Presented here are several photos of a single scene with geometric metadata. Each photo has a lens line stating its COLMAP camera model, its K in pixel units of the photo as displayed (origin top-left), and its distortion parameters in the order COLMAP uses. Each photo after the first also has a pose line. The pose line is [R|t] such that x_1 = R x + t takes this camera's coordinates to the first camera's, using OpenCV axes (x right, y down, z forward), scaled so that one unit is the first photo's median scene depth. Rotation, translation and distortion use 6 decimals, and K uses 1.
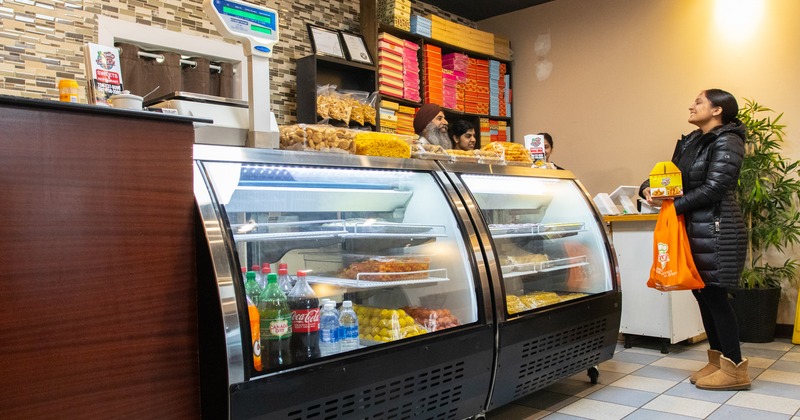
lens RADIAL K [[631.0, 0, 398.7], [0, 631.0, 212.3], [0, 0, 1]] dist [-0.032966, 0.046907]
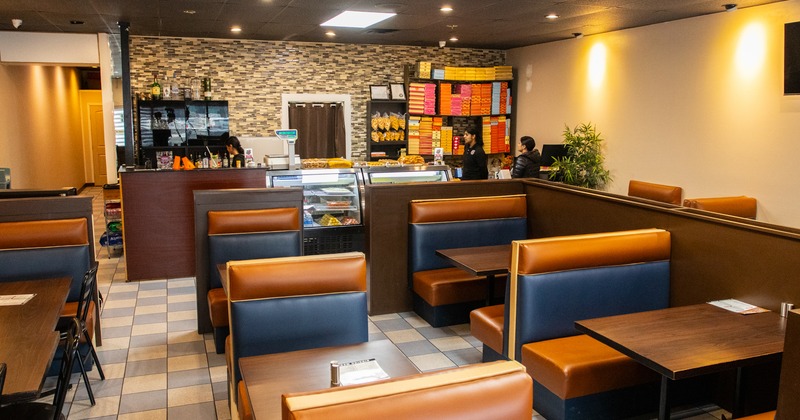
lens RADIAL K [[631.0, 0, 397.4], [0, 631.0, 210.8], [0, 0, 1]] dist [-0.032966, 0.046907]
pose [[0.887457, 0.094240, -0.451153, 0.880522], [-0.016450, 0.984725, 0.173338, -0.227711], [0.460597, -0.146409, 0.875451, -0.849564]]
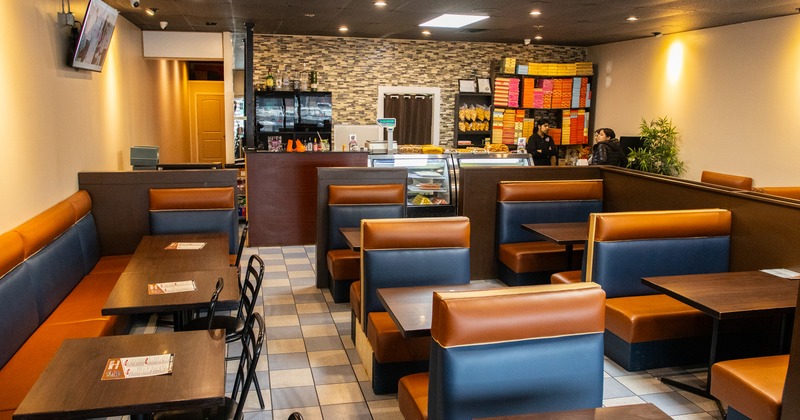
lens RADIAL K [[631.0, 0, 399.1], [0, 631.0, 207.4], [0, 0, 1]] dist [-0.032966, 0.046907]
pose [[0.829837, 0.123701, -0.544122, 0.933124], [-0.026672, 0.982797, 0.182752, -0.229265], [0.557368, -0.137141, 0.818861, -1.040456]]
